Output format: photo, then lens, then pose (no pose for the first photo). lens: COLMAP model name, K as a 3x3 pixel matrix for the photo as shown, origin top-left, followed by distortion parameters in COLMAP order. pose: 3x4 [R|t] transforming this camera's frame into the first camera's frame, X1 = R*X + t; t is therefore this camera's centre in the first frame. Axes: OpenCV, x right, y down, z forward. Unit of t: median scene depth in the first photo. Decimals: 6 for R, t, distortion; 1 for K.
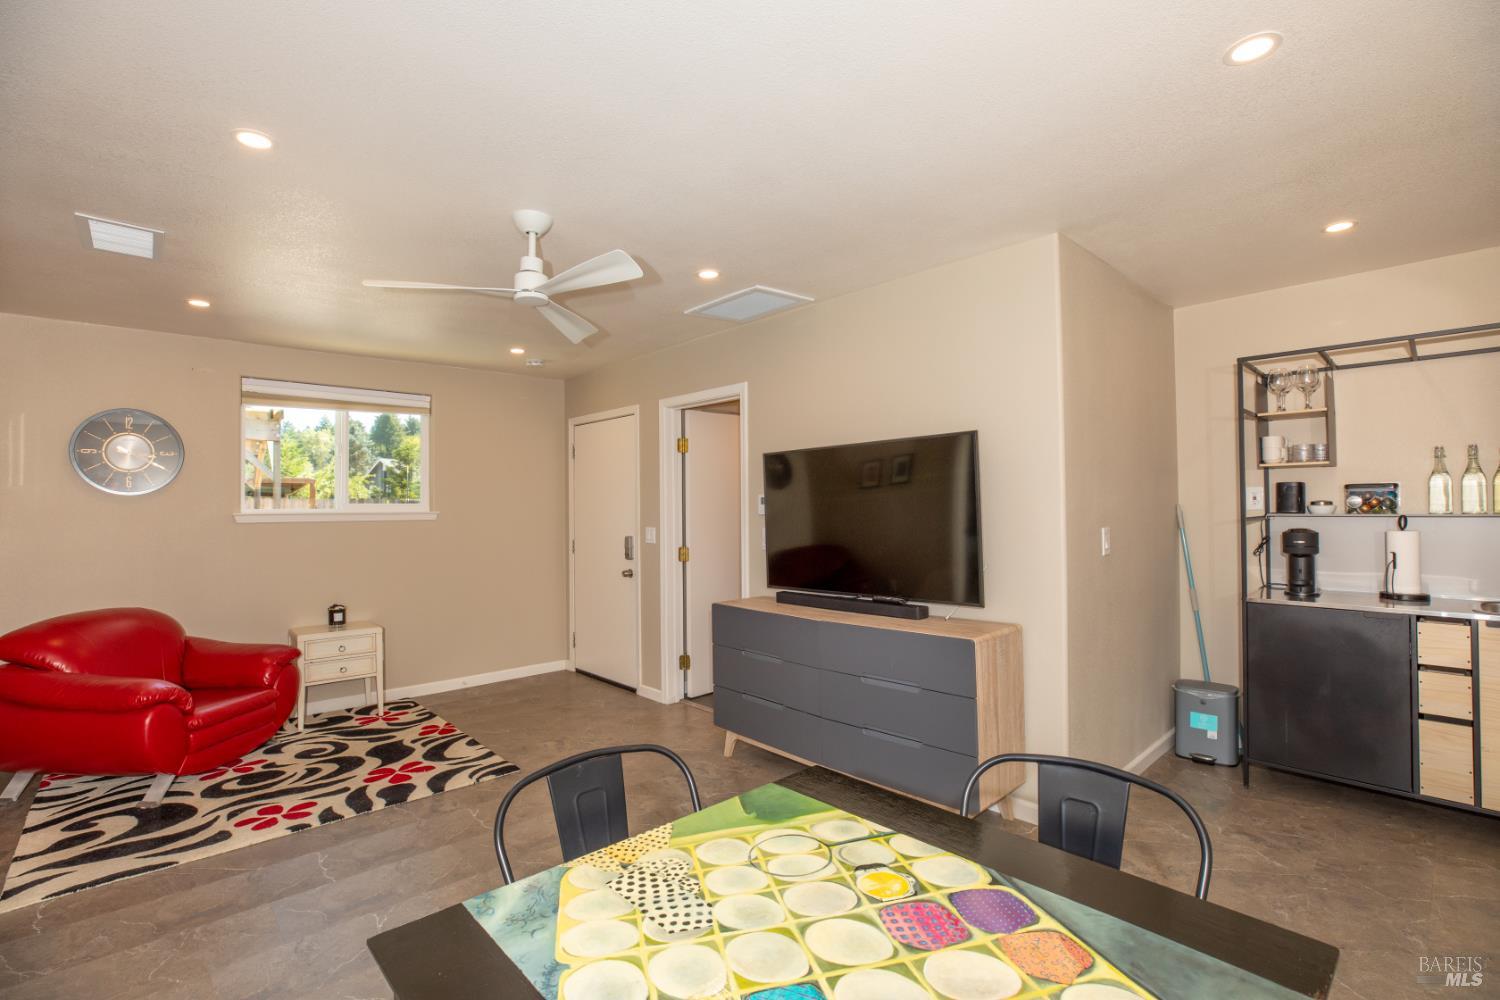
lens RADIAL K [[683.9, 0, 749.9], [0, 683.9, 501.3], [0, 0, 1]] dist [-0.041989, 0.011033]
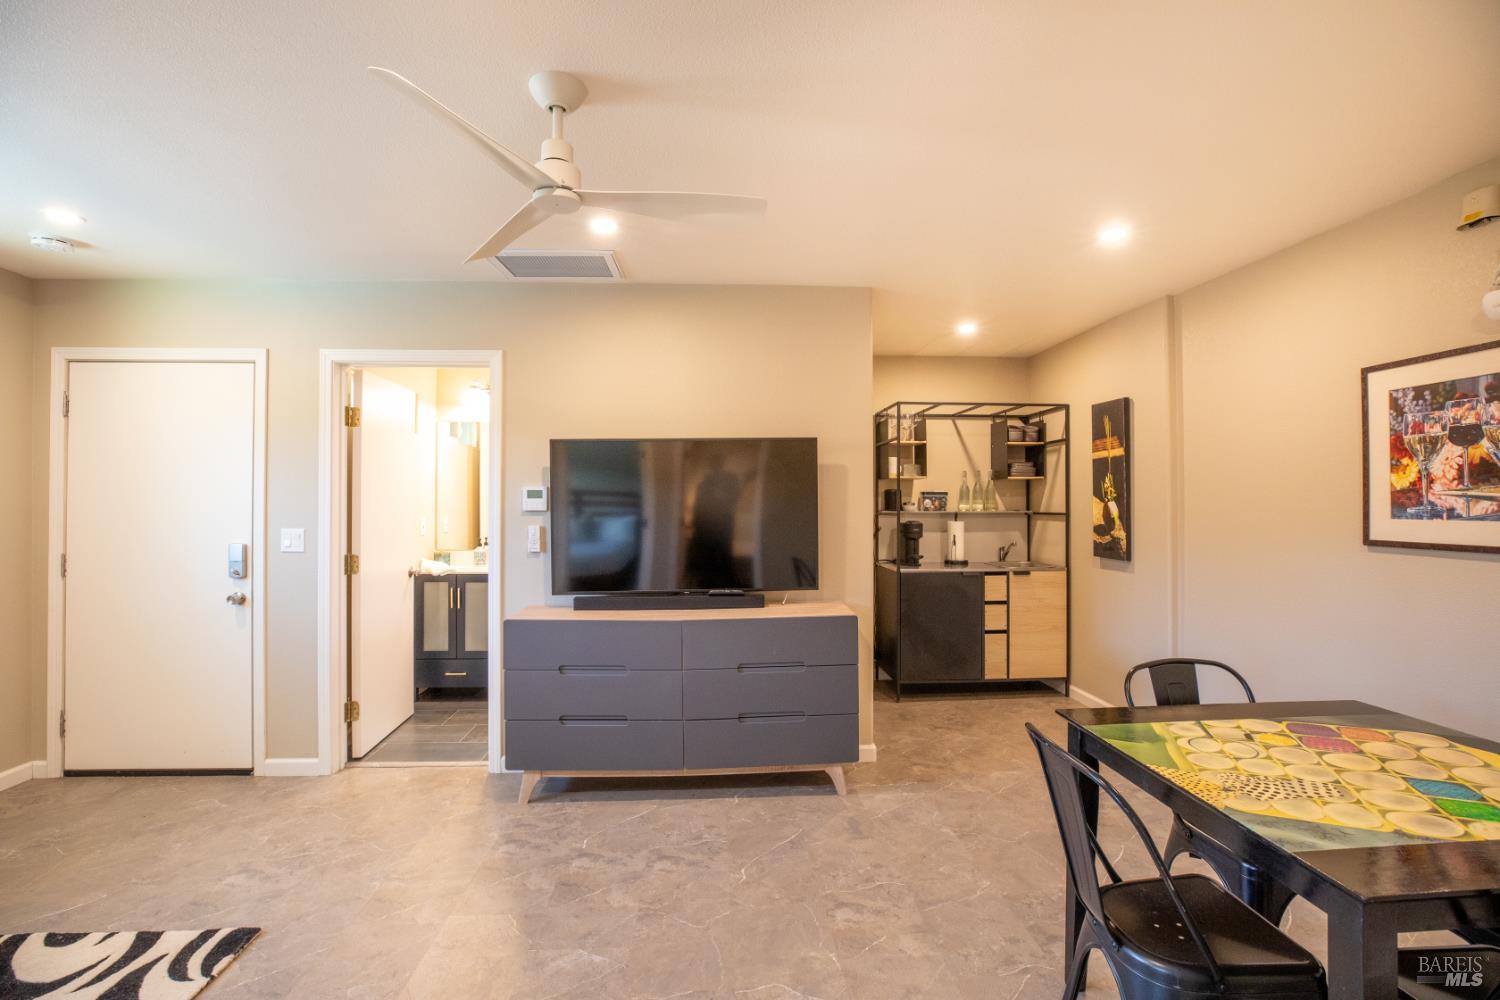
lens RADIAL K [[683.9, 0, 751.8], [0, 683.9, 500.8], [0, 0, 1]] dist [-0.041989, 0.011033]
pose [[0.633048, 0.014669, 0.773973, -0.727264], [-0.013206, 0.999880, -0.008150, 0.016040], [-0.774000, -0.005061, 0.633166, 0.392497]]
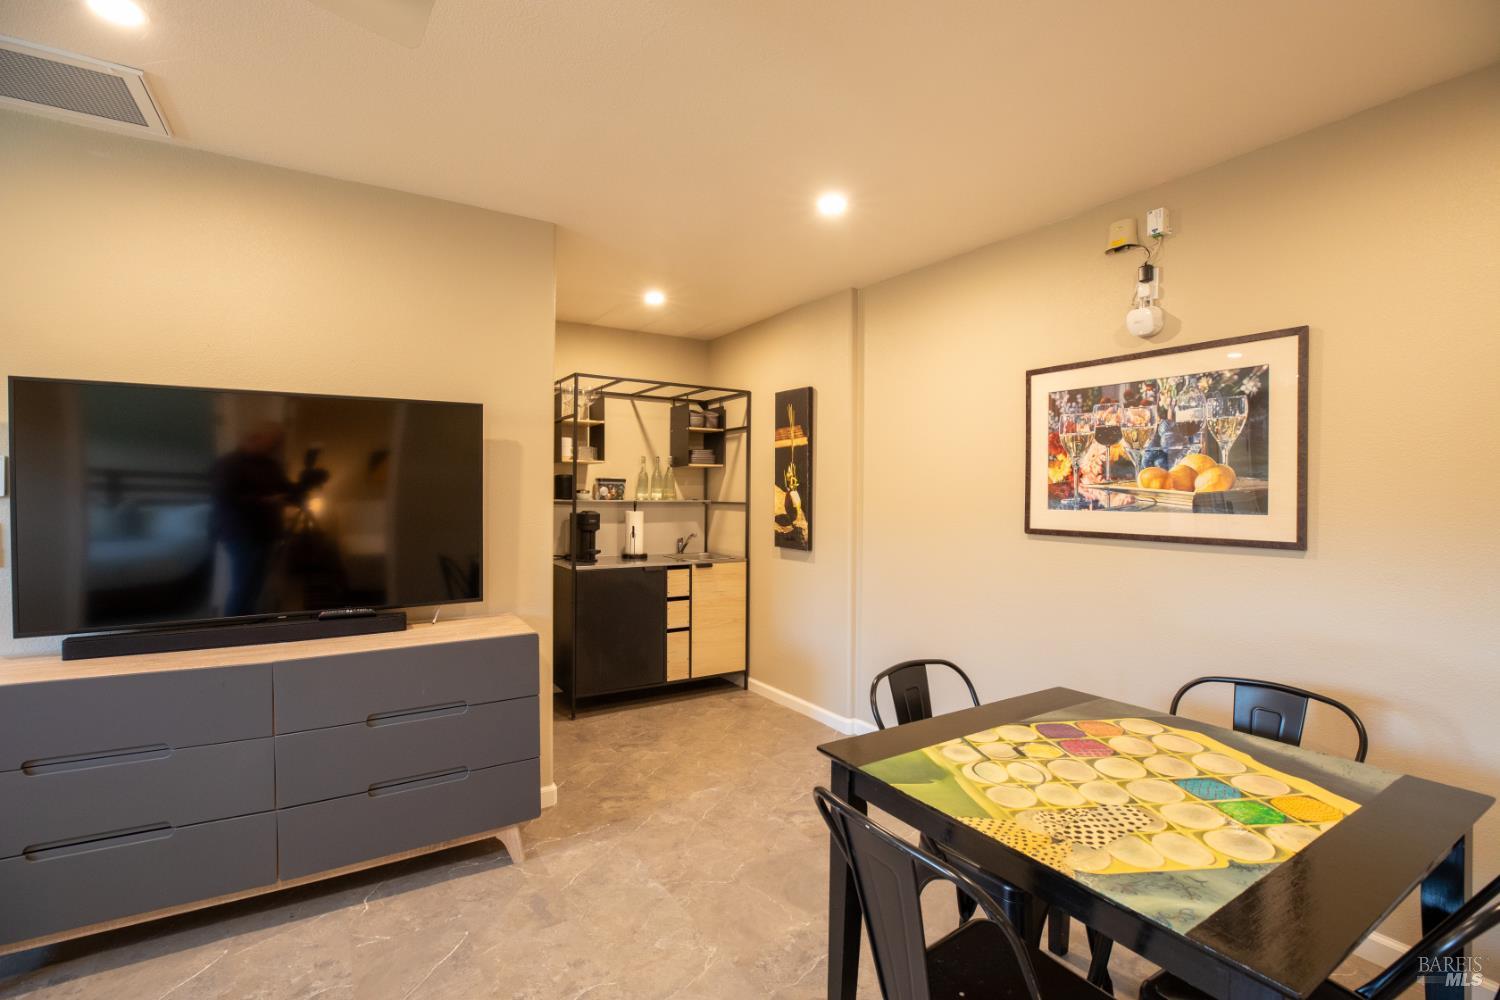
lens RADIAL K [[683.9, 0, 751.9], [0, 683.9, 498.6], [0, 0, 1]] dist [-0.041989, 0.011033]
pose [[0.179441, 0.006253, 0.983749, -0.546700], [-0.019403, 0.999808, -0.002816, 0.017421], [-0.983577, -0.018582, 0.179528, 0.555094]]
